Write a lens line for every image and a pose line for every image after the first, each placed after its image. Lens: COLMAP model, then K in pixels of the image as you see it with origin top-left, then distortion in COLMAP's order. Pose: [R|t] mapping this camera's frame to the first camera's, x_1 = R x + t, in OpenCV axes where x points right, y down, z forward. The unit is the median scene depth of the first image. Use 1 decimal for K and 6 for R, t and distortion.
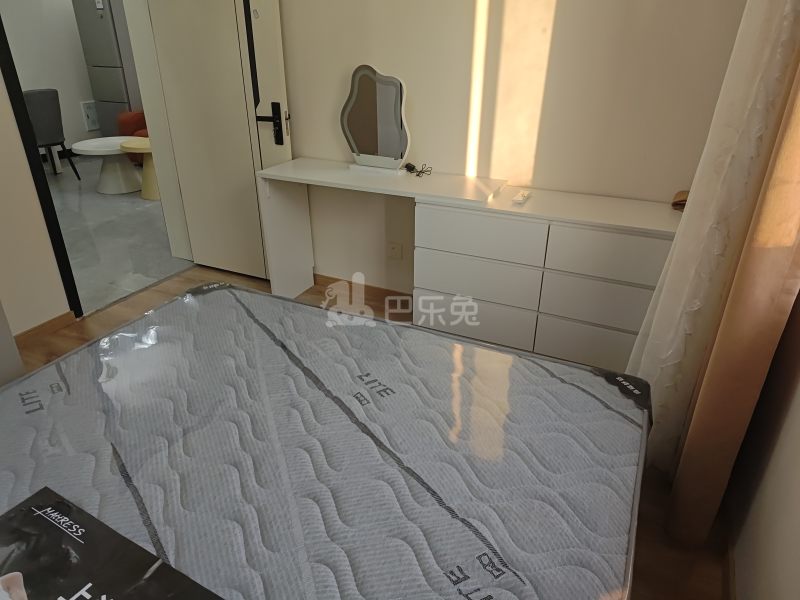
lens RADIAL K [[537.3, 0, 400.0], [0, 537.3, 300.0], [0, 0, 1]] dist [0.000490, -0.000266]
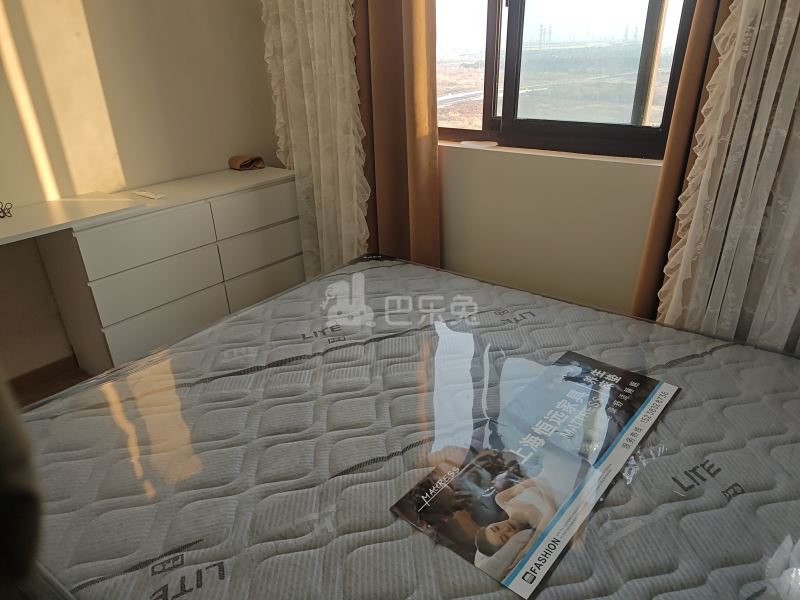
lens RADIAL K [[537.3, 0, 400.0], [0, 537.3, 300.0], [0, 0, 1]] dist [0.000490, -0.000266]
pose [[0.207740, -0.424400, 0.881322, -0.709848], [0.454235, 0.839799, 0.297335, -0.117889], [-0.866323, 0.338559, 0.367237, 0.294498]]
